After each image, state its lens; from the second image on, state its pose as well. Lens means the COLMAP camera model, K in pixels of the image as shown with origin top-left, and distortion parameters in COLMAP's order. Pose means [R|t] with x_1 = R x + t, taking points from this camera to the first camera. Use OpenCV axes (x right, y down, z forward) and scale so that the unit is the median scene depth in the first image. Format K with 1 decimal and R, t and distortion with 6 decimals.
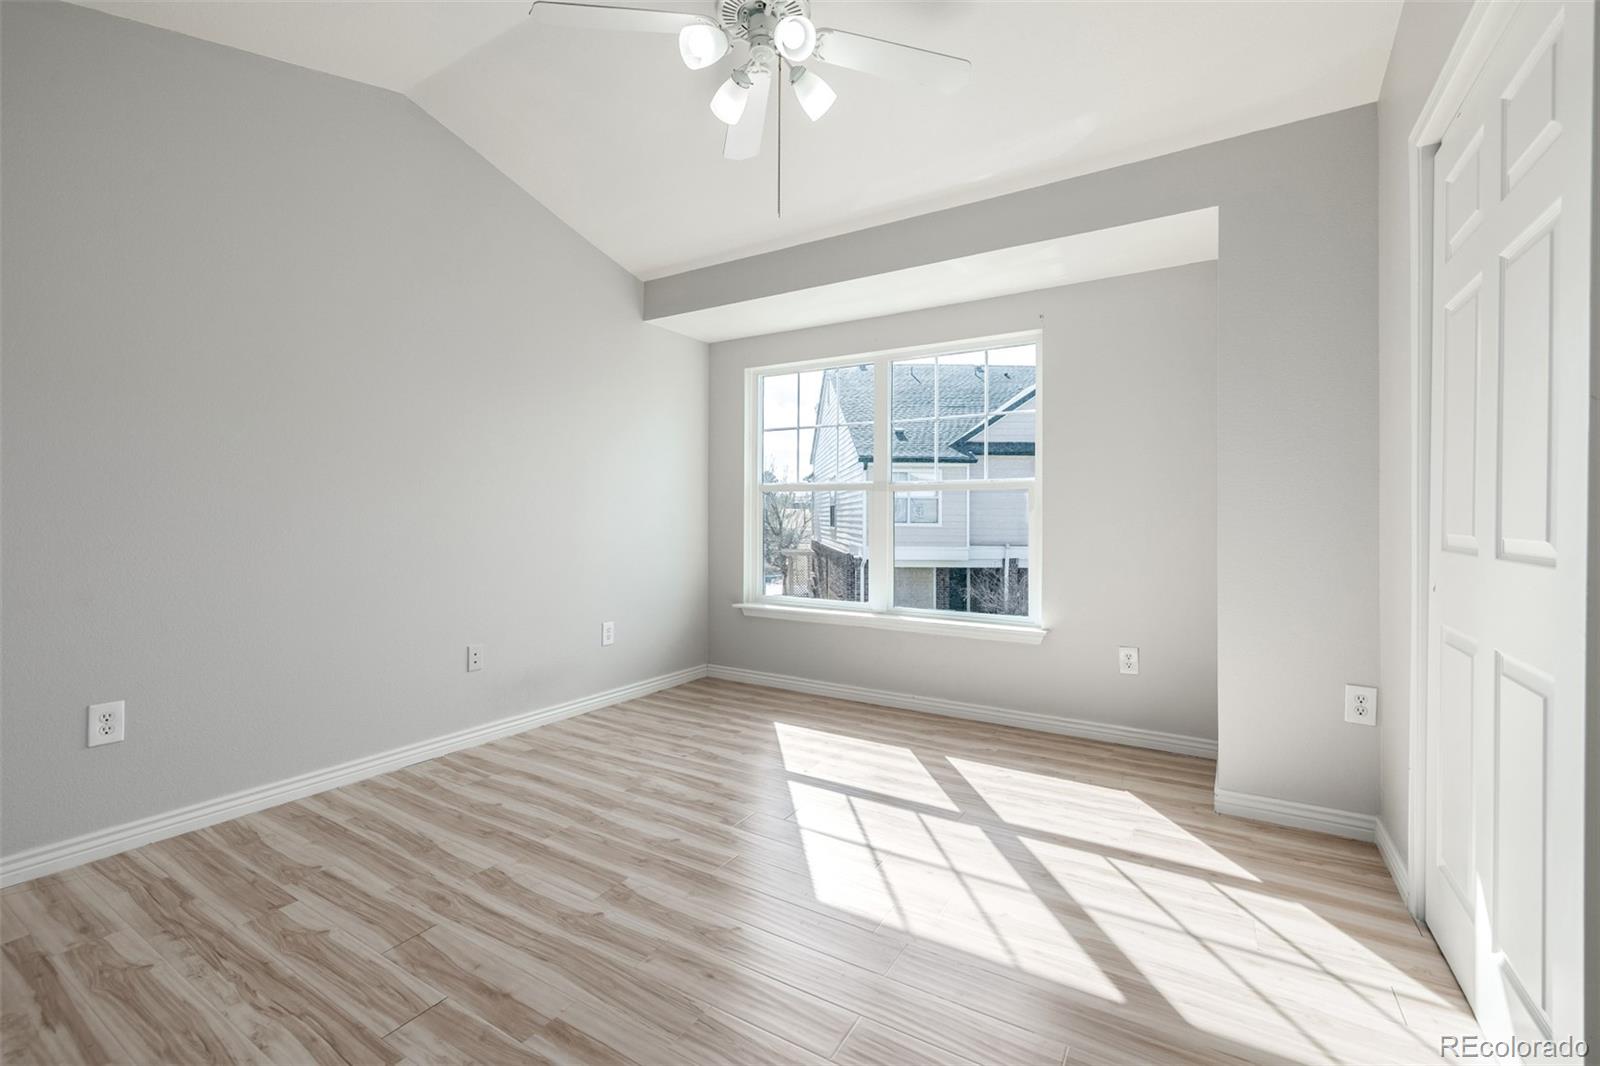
lens RADIAL K [[679.9, 0, 783.7], [0, 679.9, 523.5], [0, 0, 1]] dist [-0.000757, 0.000212]
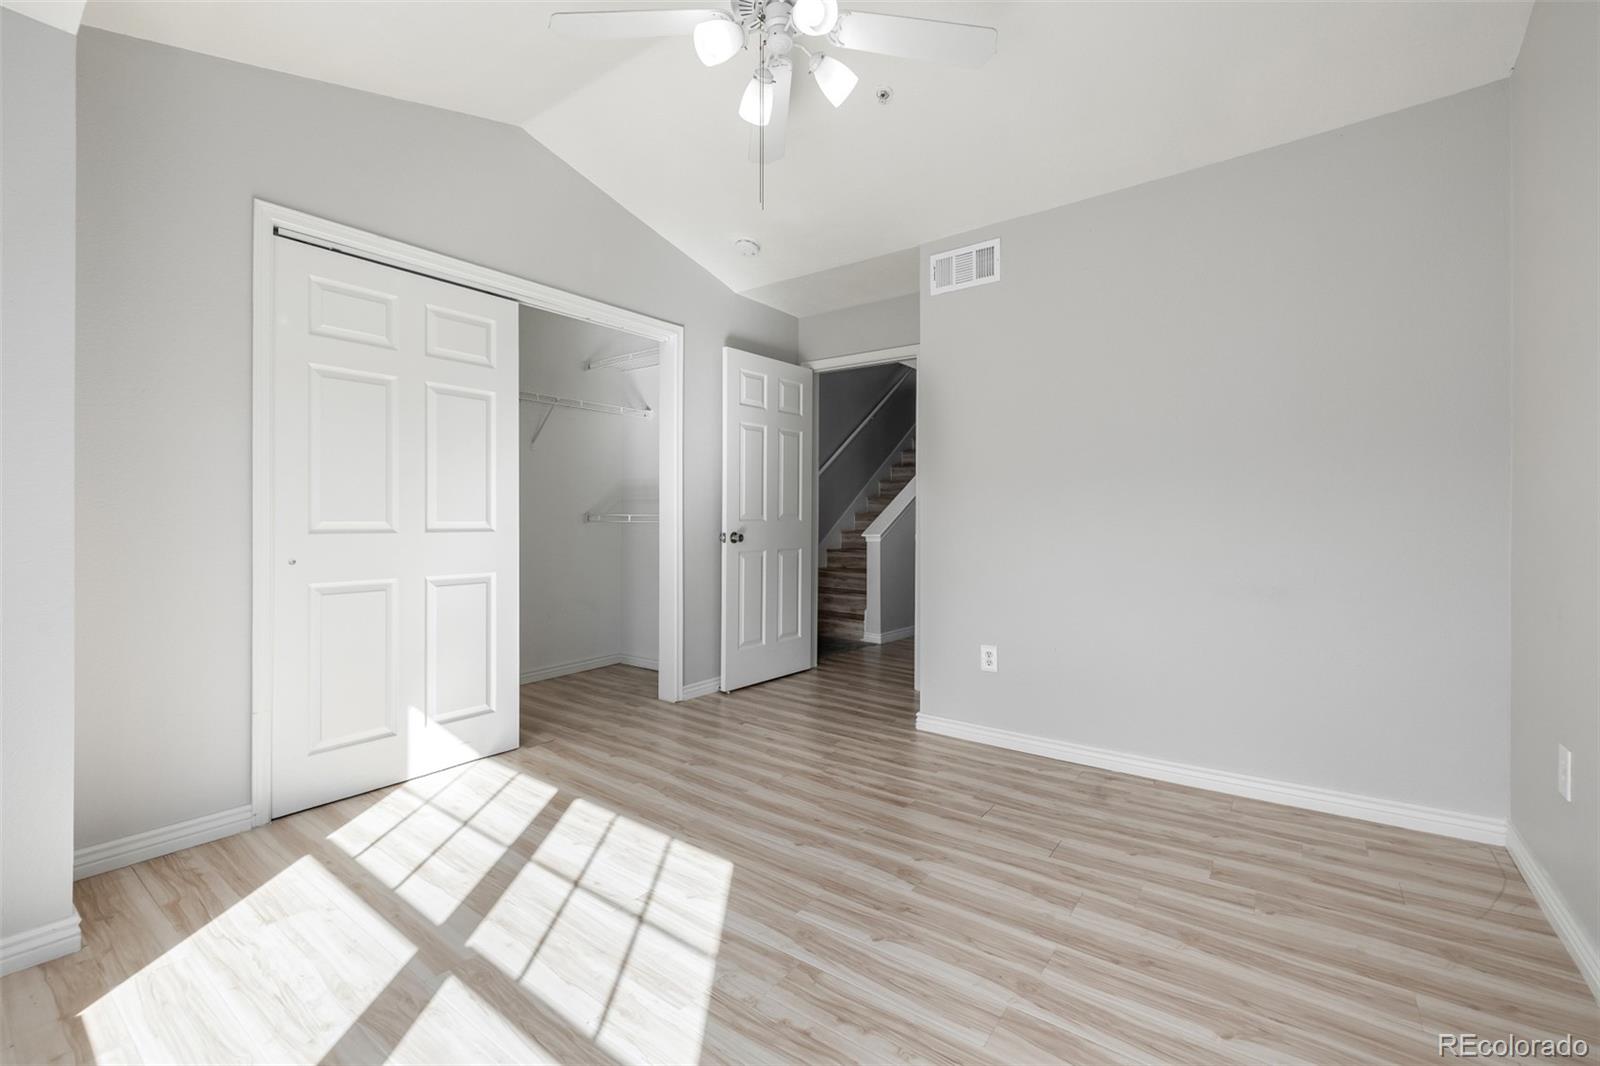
lens RADIAL K [[679.9, 0, 798.8], [0, 679.9, 517.0], [0, 0, 1]] dist [-0.000757, 0.000212]
pose [[-0.997077, -0.007163, 0.076066, -0.139388], [-0.006400, 0.999927, 0.010266, -0.019636], [-0.076134, 0.009749, -0.997050, 1.988698]]
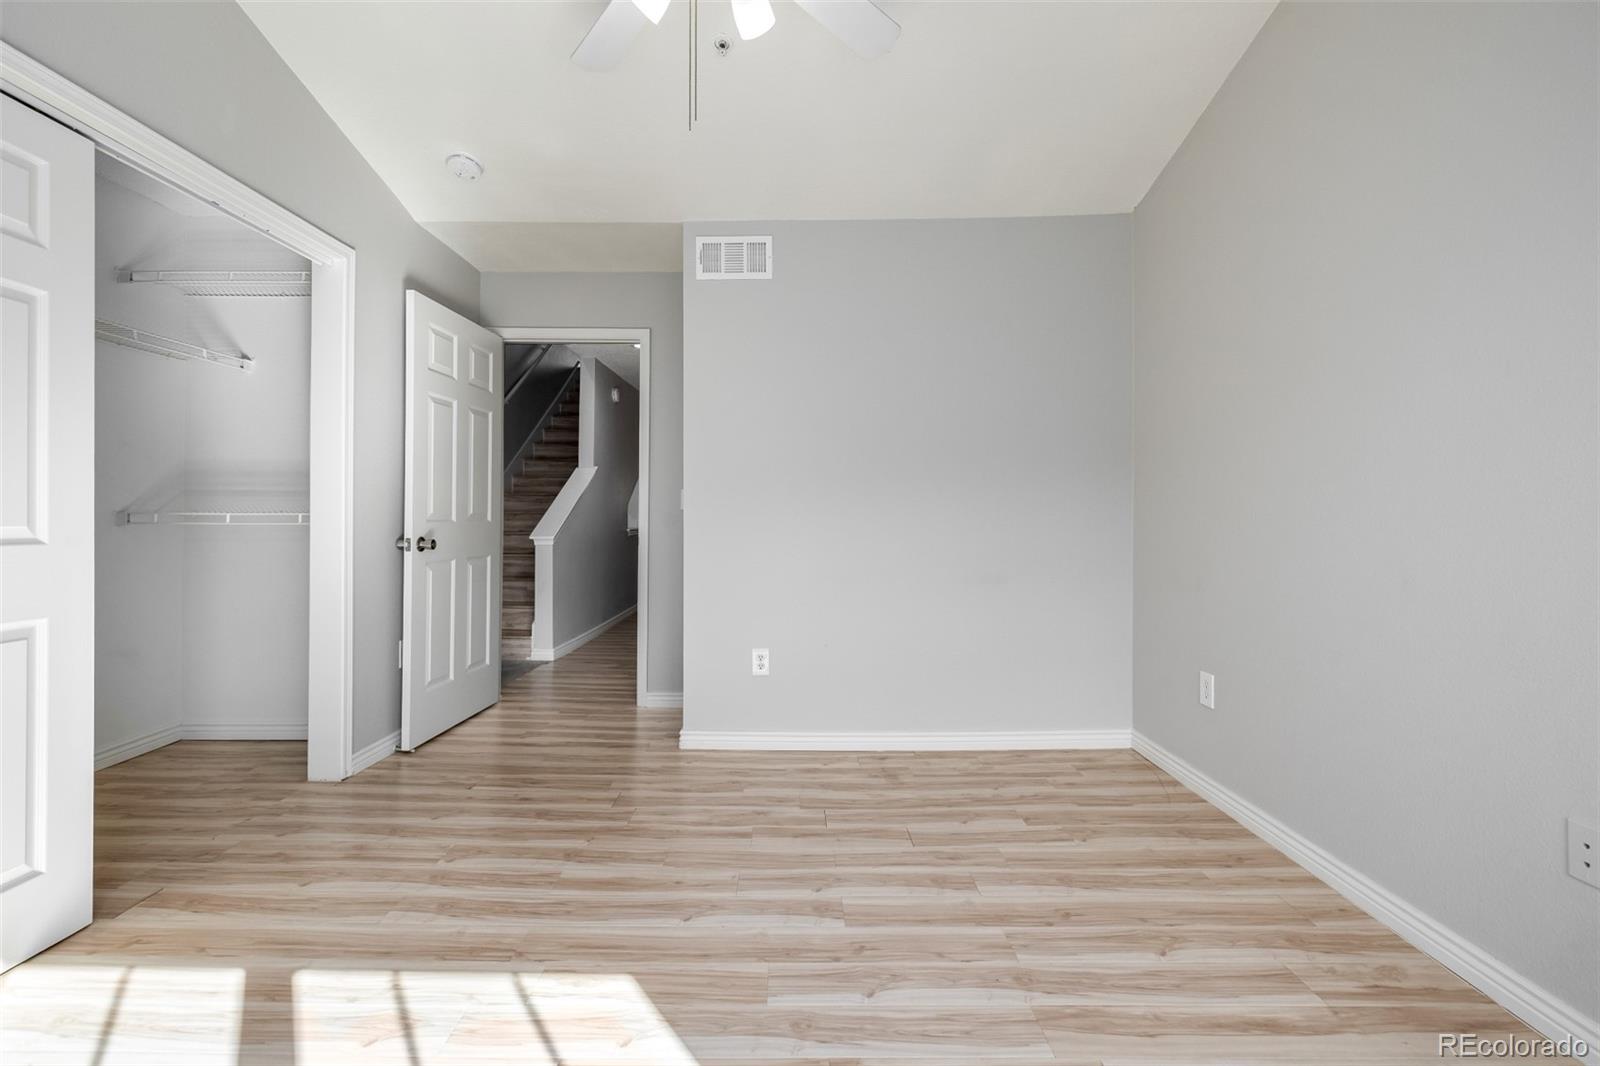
lens RADIAL K [[679.9, 0, 788.6], [0, 679.9, 512.4], [0, 0, 1]] dist [-0.000757, 0.000212]
pose [[-0.847202, -0.011373, -0.531148, 0.315416], [-0.013088, 0.999914, -0.000535, -0.017469], [0.531109, 0.006498, -0.847279, 1.722550]]
